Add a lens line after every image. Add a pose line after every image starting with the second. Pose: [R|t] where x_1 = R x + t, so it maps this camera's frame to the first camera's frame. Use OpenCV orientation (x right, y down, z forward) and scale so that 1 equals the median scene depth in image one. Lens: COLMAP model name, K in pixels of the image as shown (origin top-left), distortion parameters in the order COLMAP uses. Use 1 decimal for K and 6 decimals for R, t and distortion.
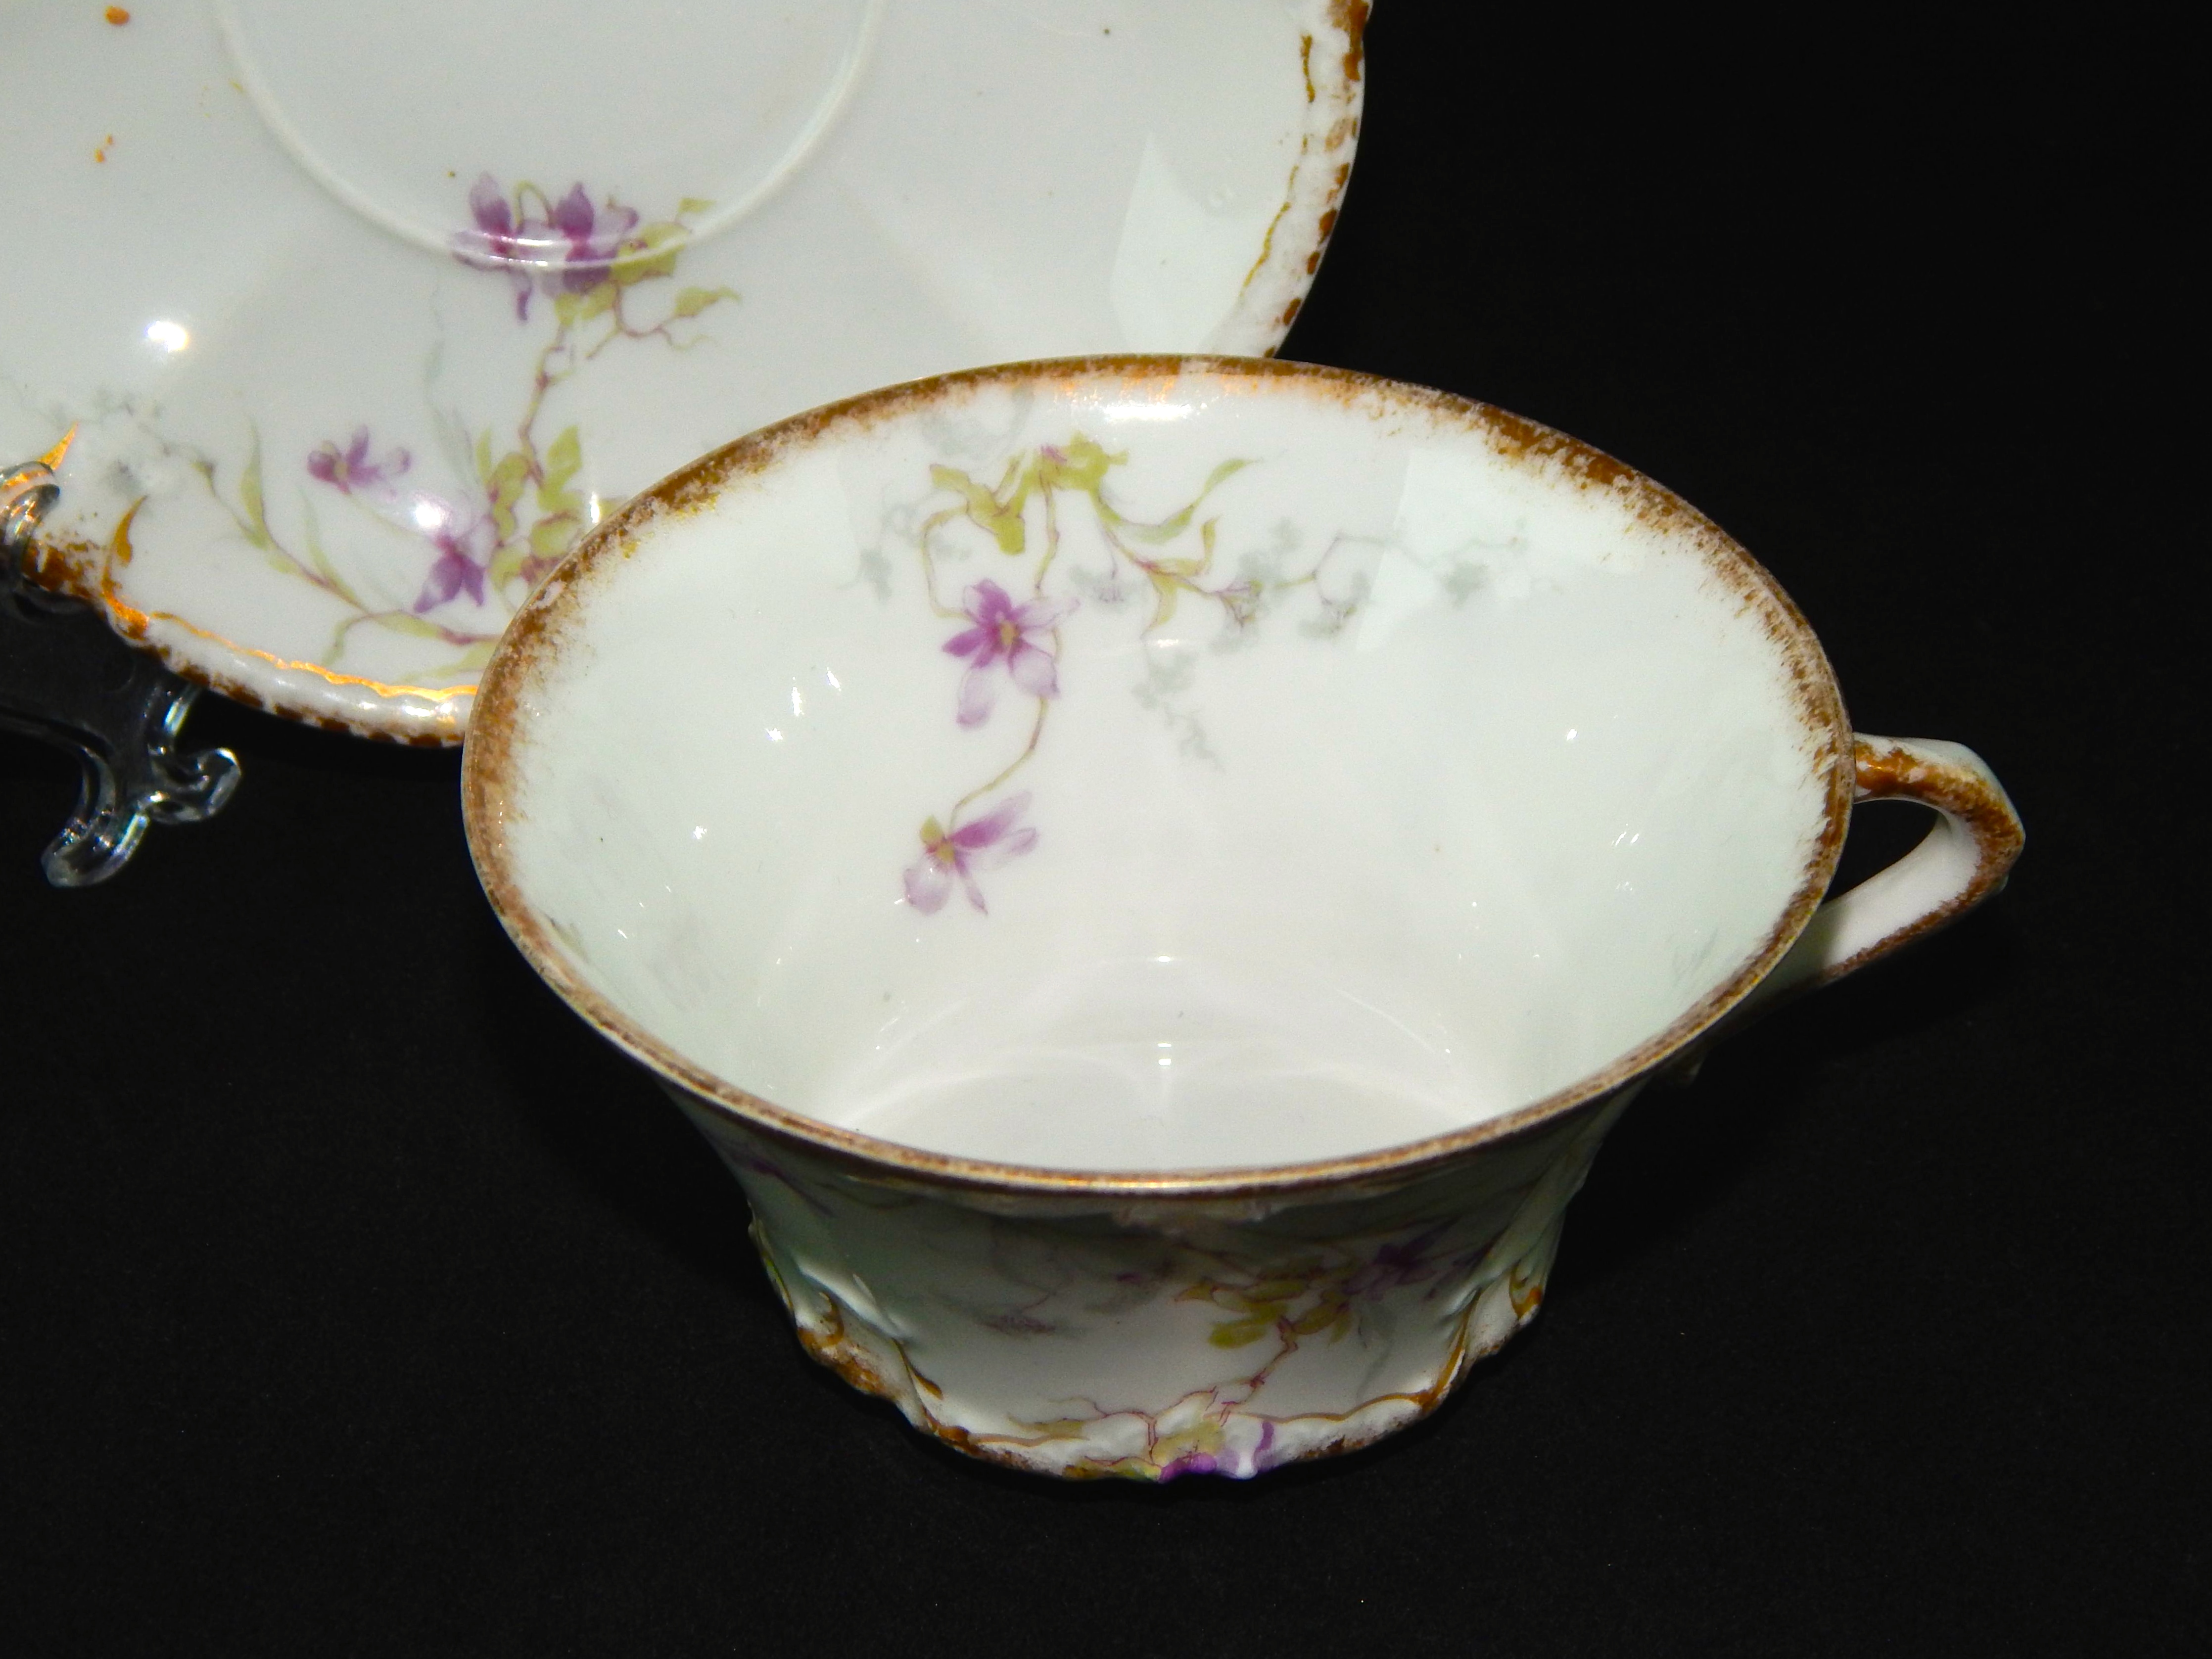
lens RADIAL K [[4260.8, 0, 1106.0], [0, 4260.8, 829.5], [0, 0, 1]] dist [-0.003800, -0.490366]
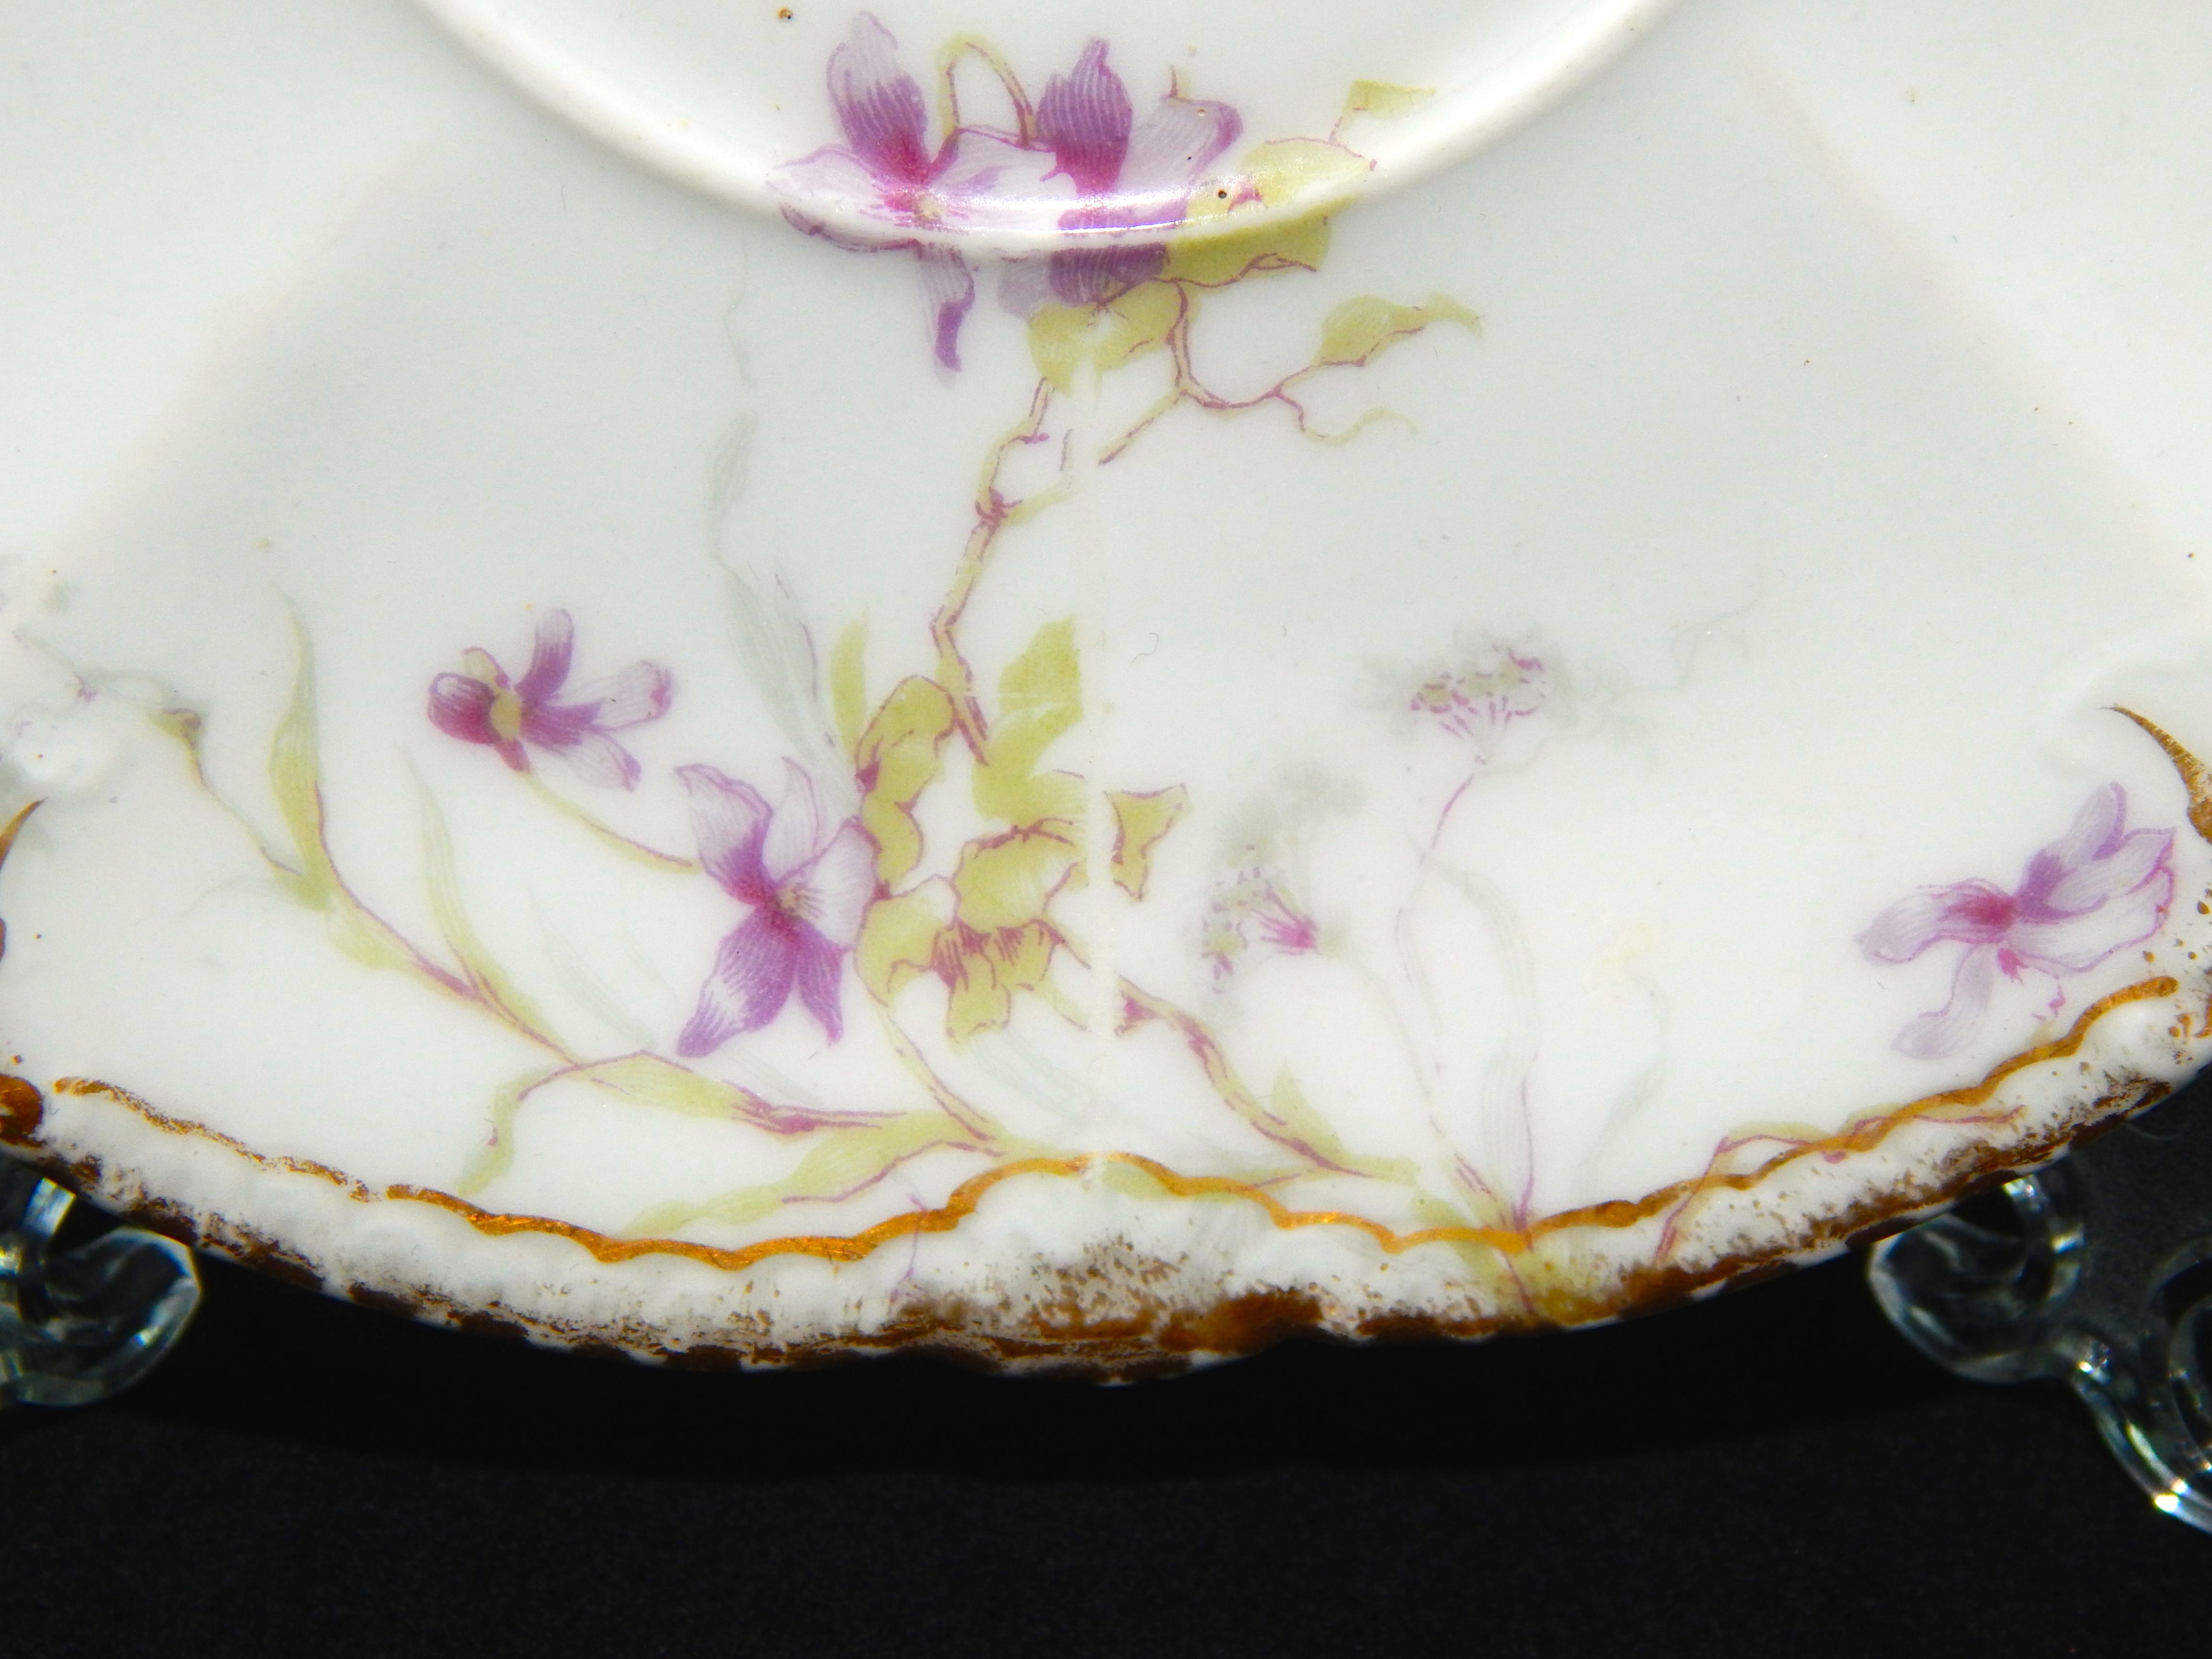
lens RADIAL K [[4261.3, 0, 1106.0], [0, 4261.3, 829.5], [0, 0, 1]] dist [-0.003800, -0.490366]
pose [[0.998944, 0.022497, -0.040052, -0.111010], [-0.018415, 0.994864, 0.099526, -0.124141], [0.042085, -0.098684, 0.994229, 0.625378]]
